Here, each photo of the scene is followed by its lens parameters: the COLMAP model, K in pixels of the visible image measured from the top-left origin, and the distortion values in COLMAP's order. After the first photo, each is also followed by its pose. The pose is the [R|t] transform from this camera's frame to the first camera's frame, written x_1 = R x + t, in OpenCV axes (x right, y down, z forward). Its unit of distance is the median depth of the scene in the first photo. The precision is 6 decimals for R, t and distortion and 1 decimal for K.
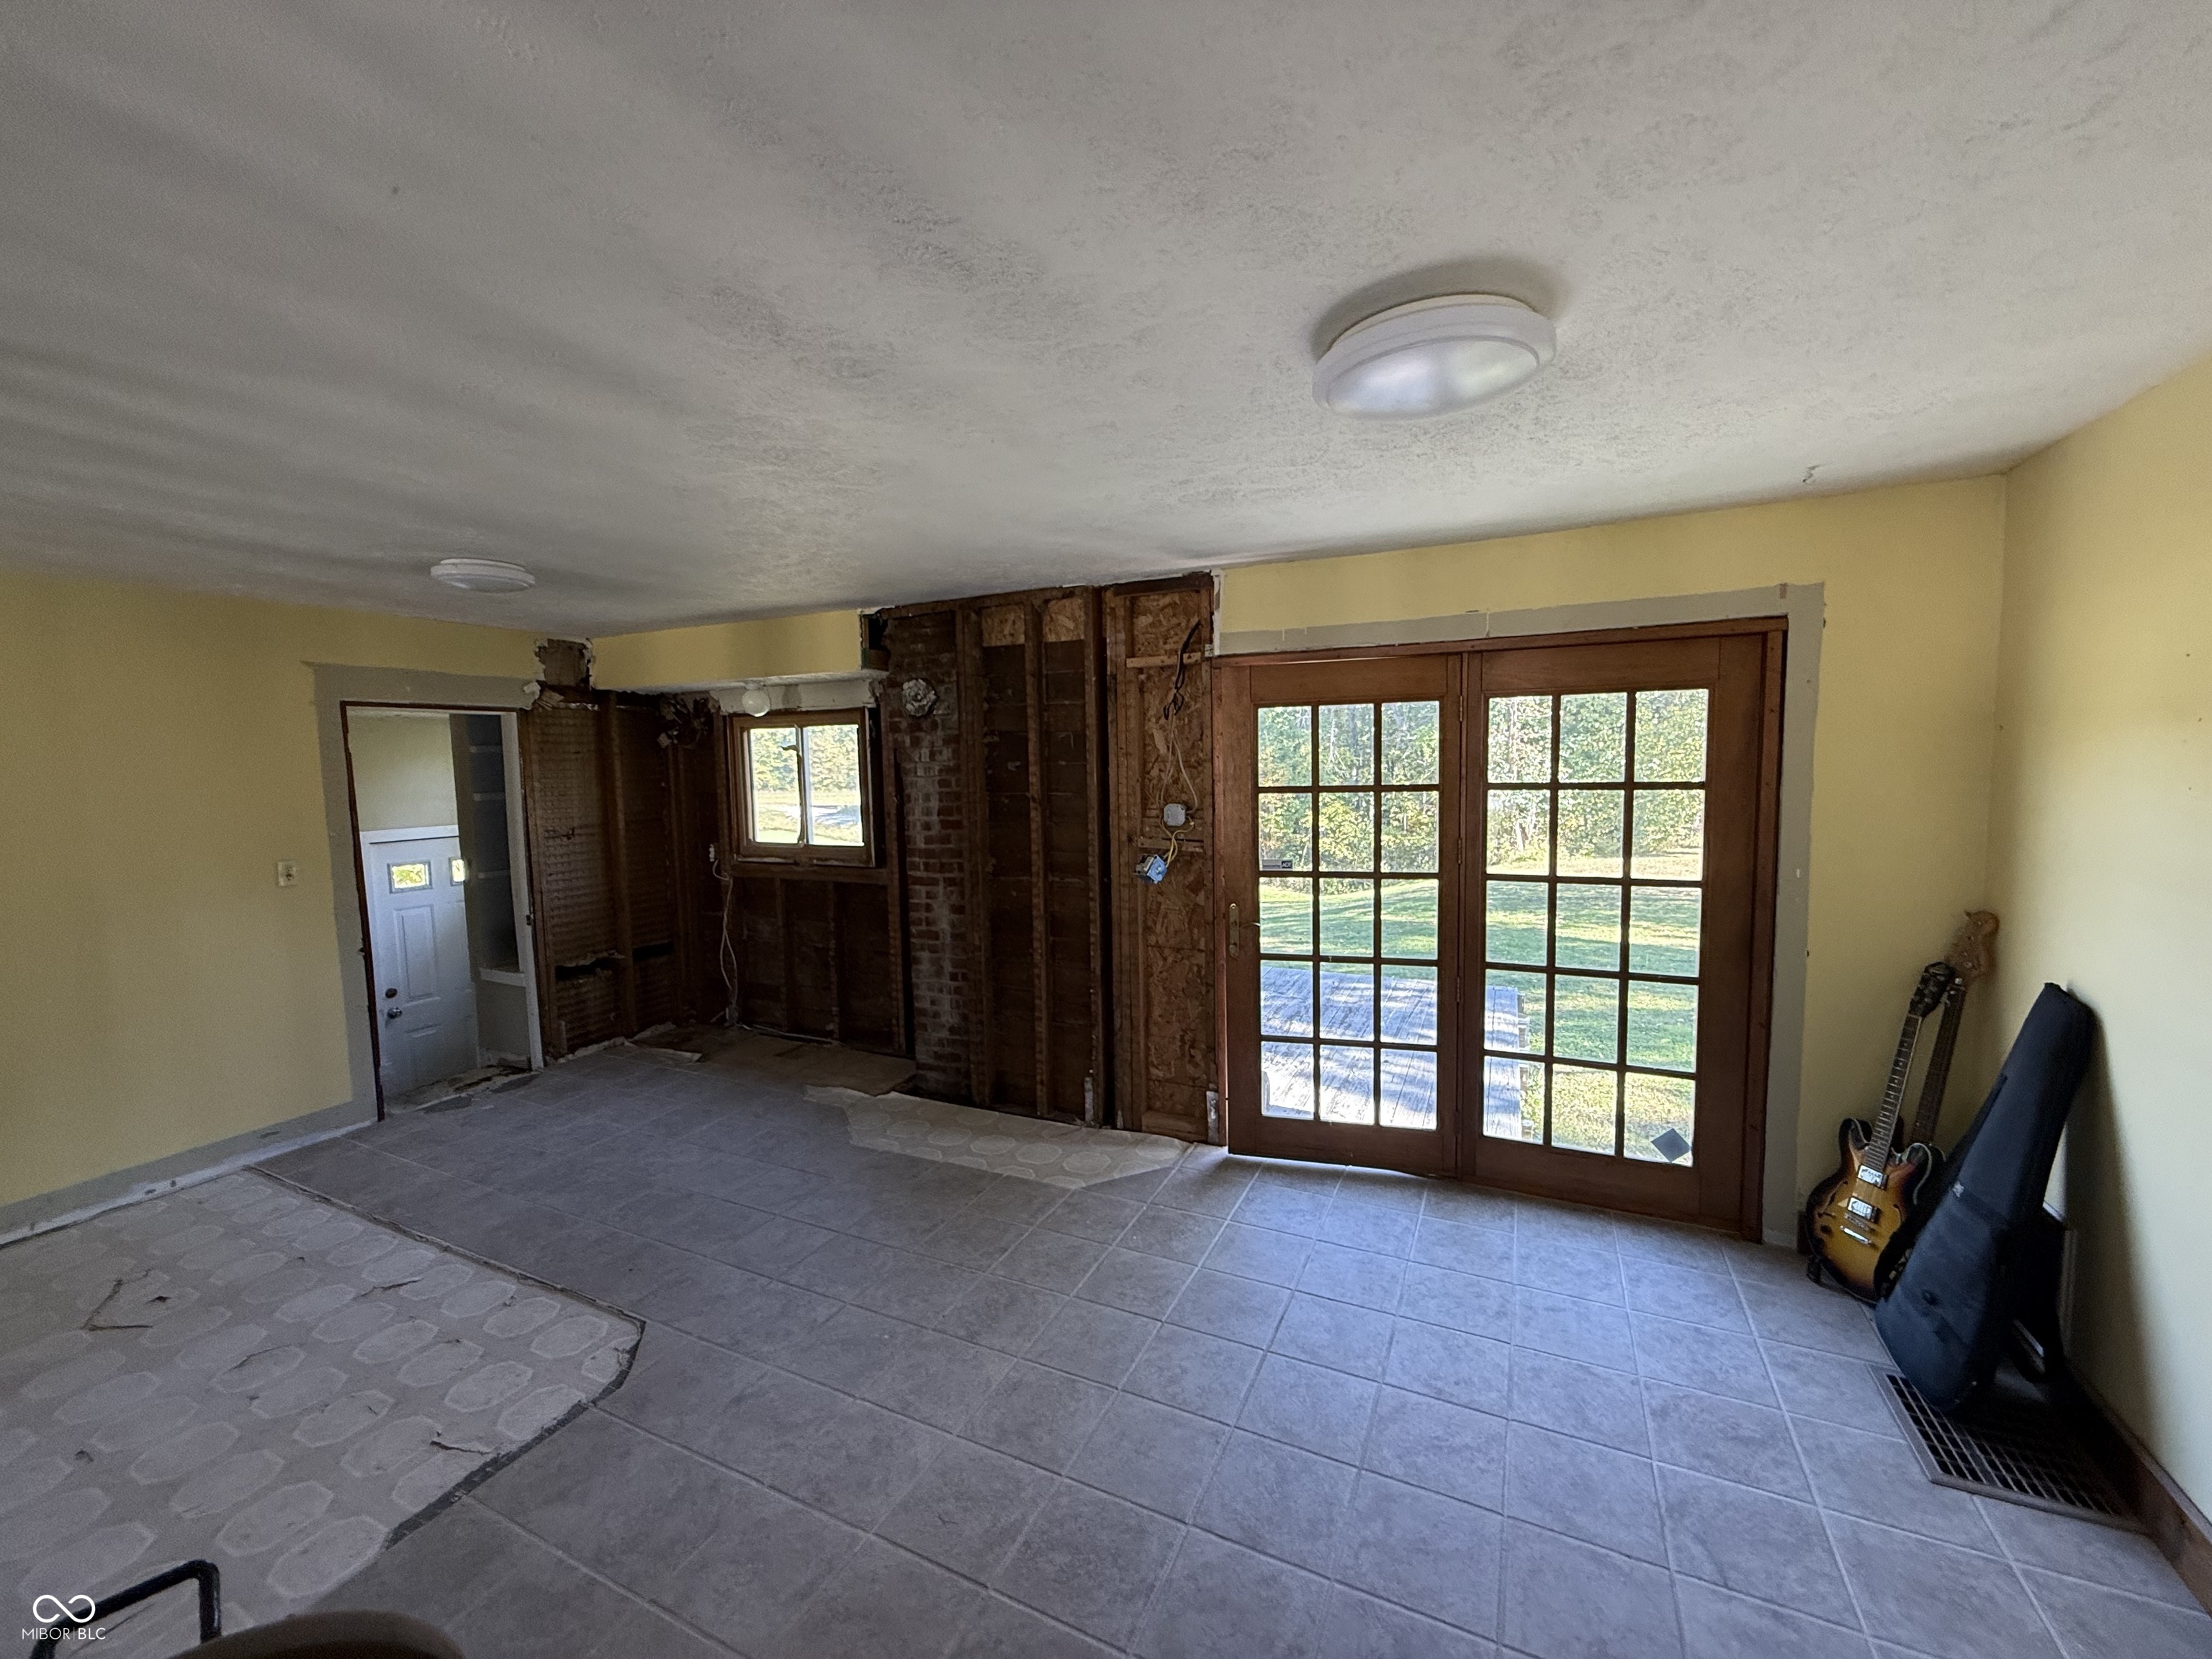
lens RADIAL K [[880.6, 0, 1098.9], [0, 880.6, 829.5], [0, 0, 1]] dist [-0.000091, 0.000677]
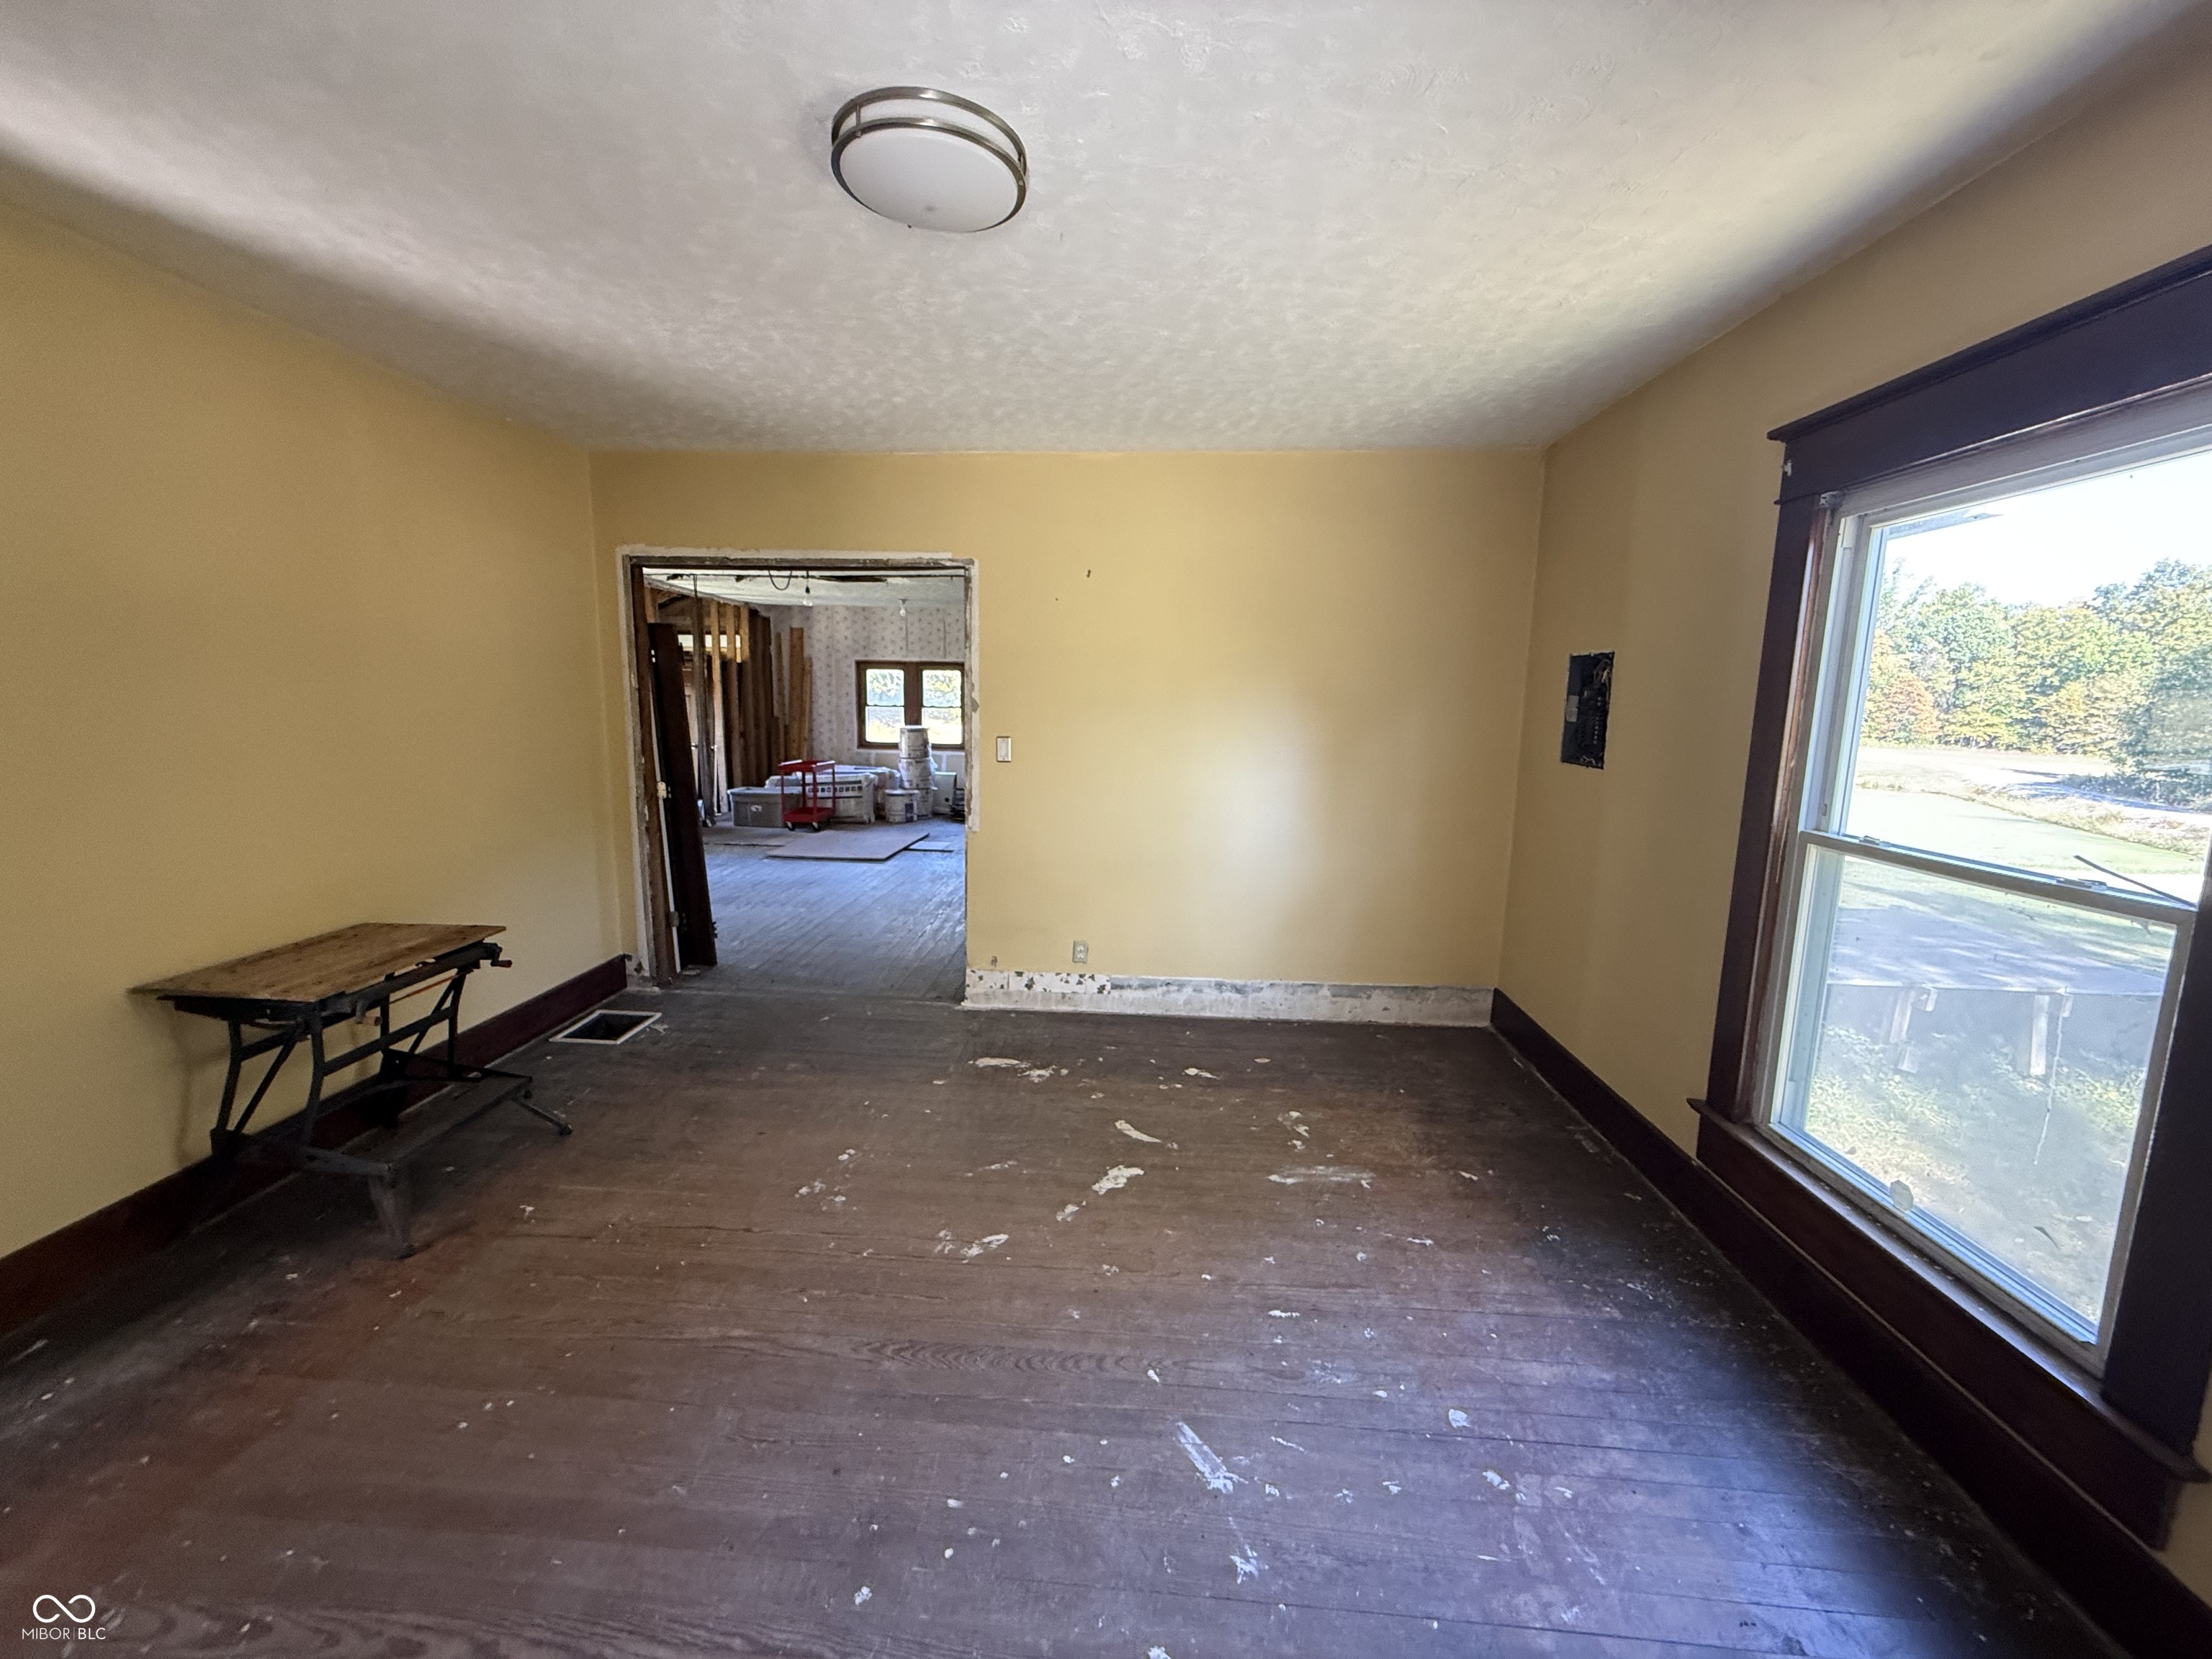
lens RADIAL K [[887.1, 0, 1096.0], [0, 887.1, 828.8], [0, 0, 1]] dist [-0.001837, -0.000063]
pose [[0.382833, 0.163853, -0.909171, 1.519631], [-0.103004, 0.985580, 0.134250, 0.043011], [0.918057, 0.042253, 0.394190, -0.584872]]
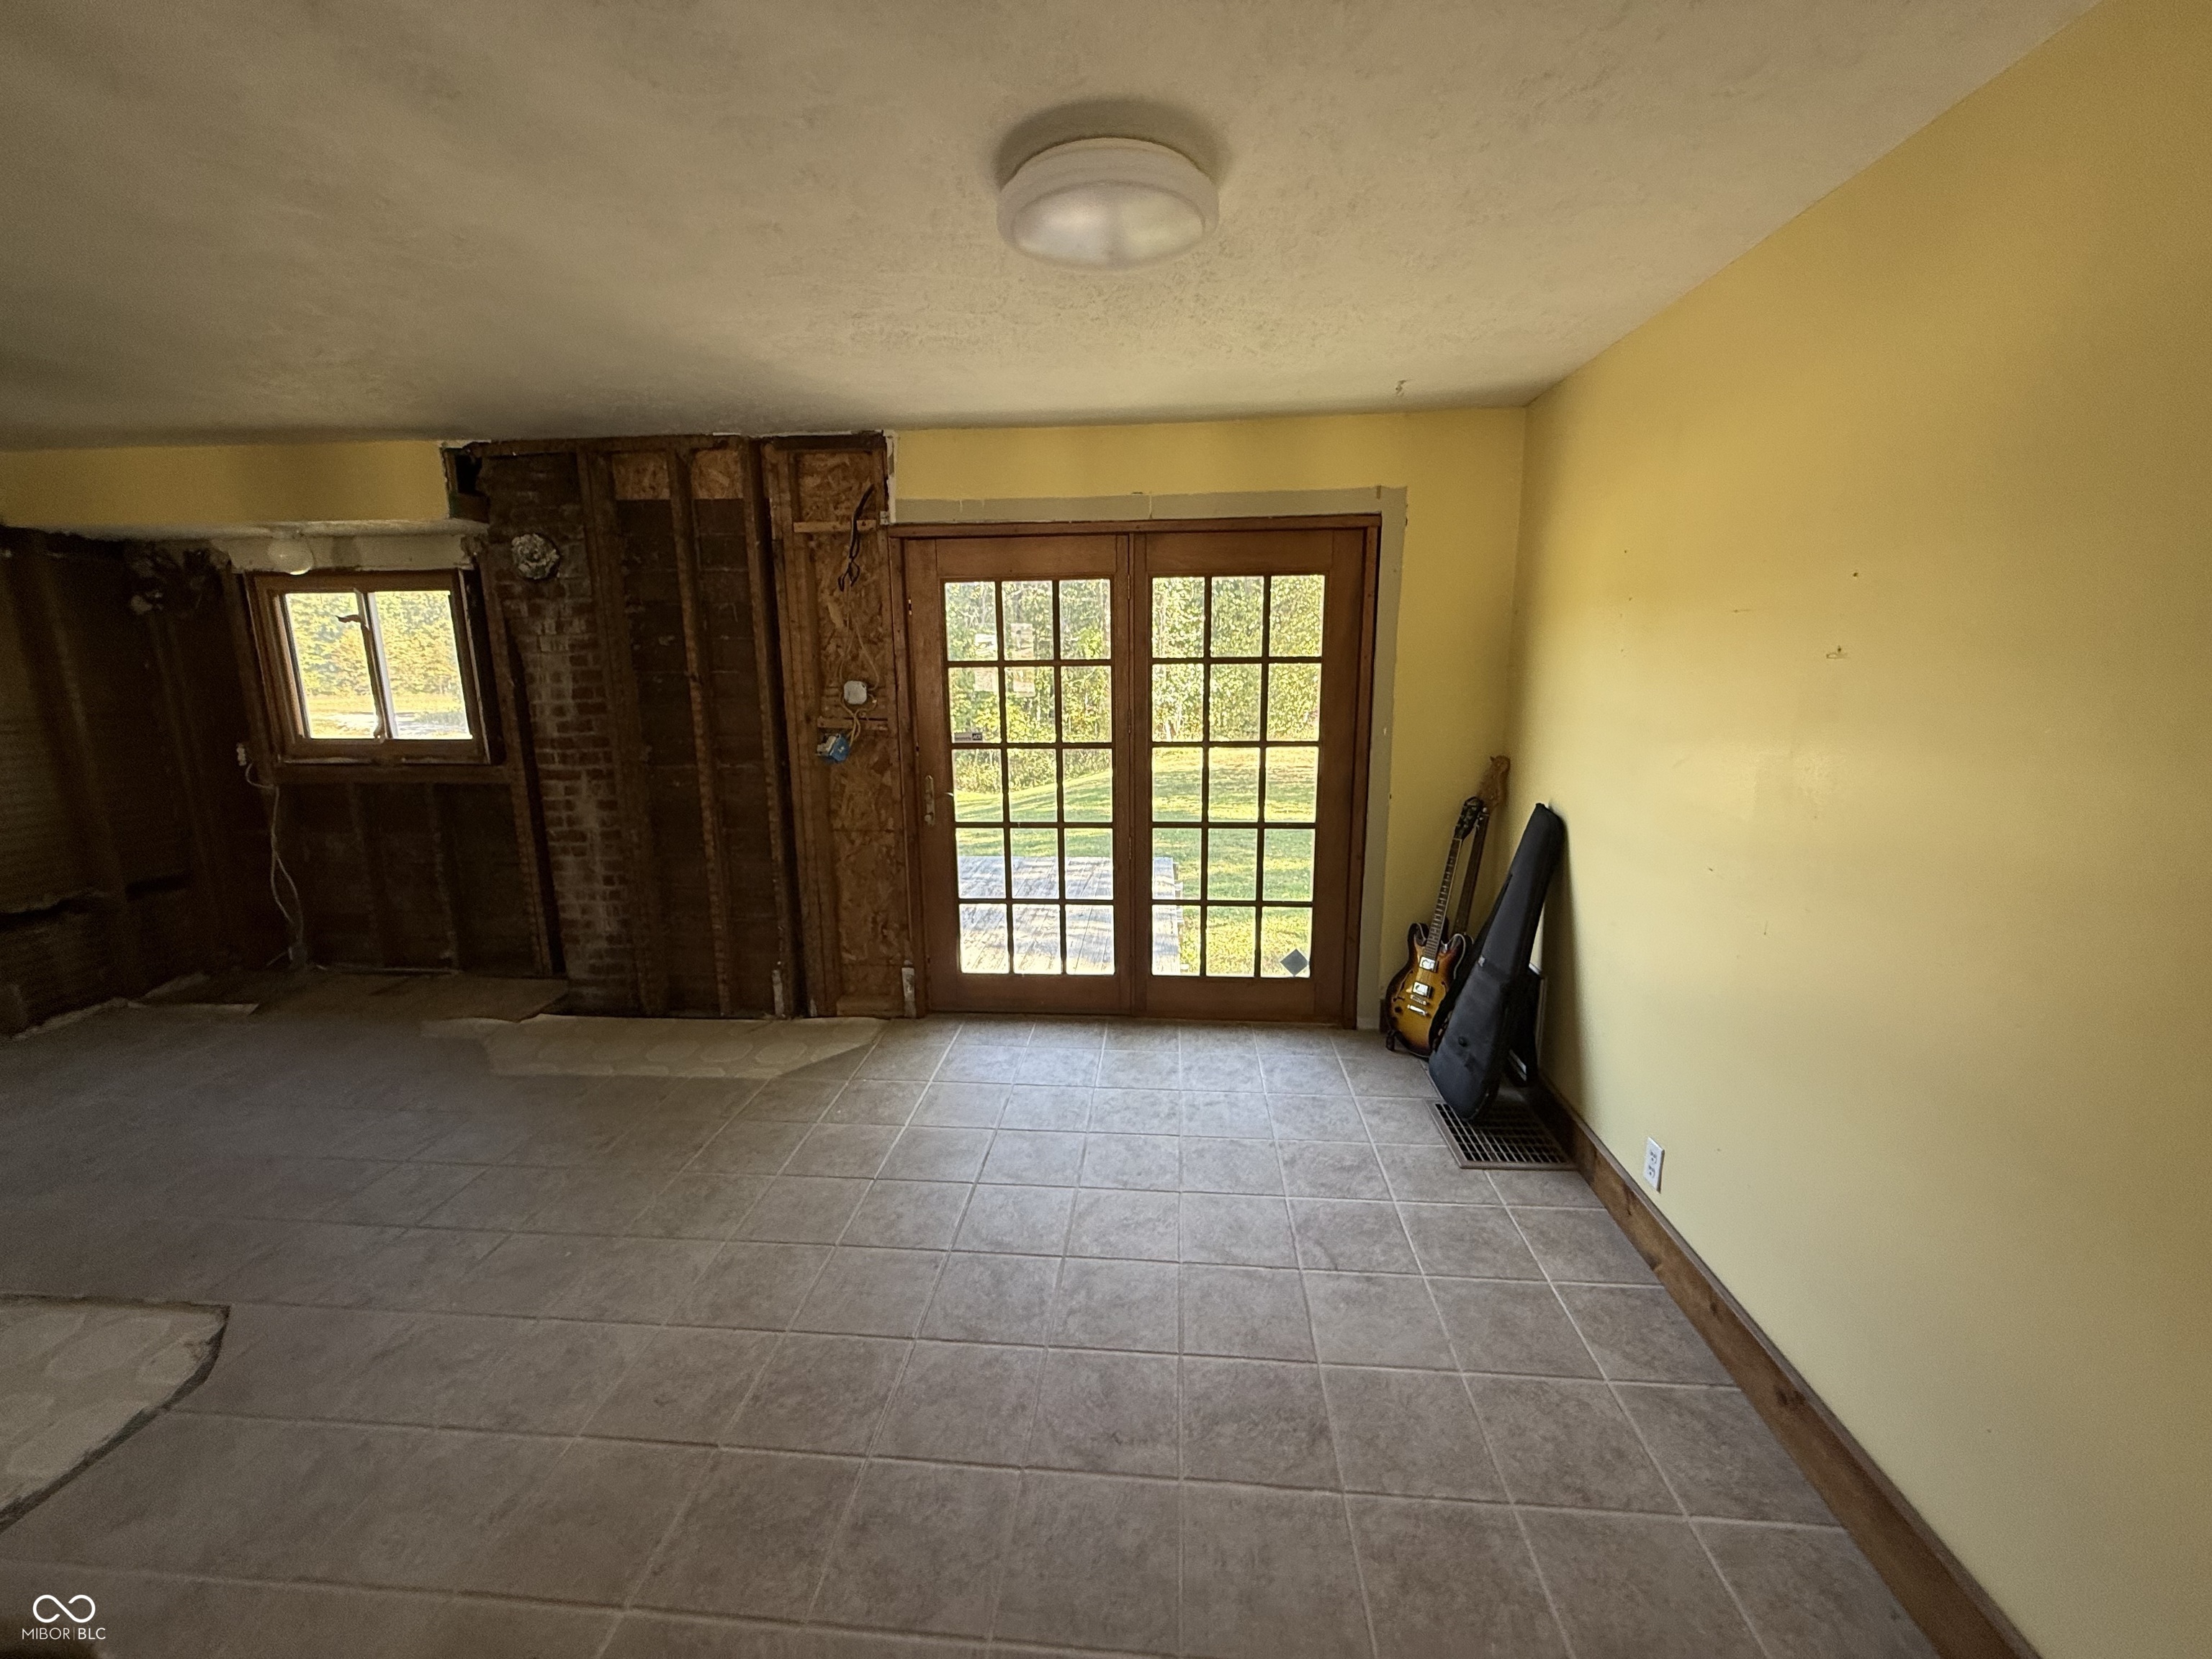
lens RADIAL K [[881.6, 0, 1096.7], [0, 881.6, 828.3], [0, 0, 1]] dist [0.002398, 0.000041]
pose [[0.933554, -0.058543, 0.353624, -0.018836], [0.020194, 0.993595, 0.111181, 0.030657], [-0.357867, -0.096652, 0.928757, -0.008183]]
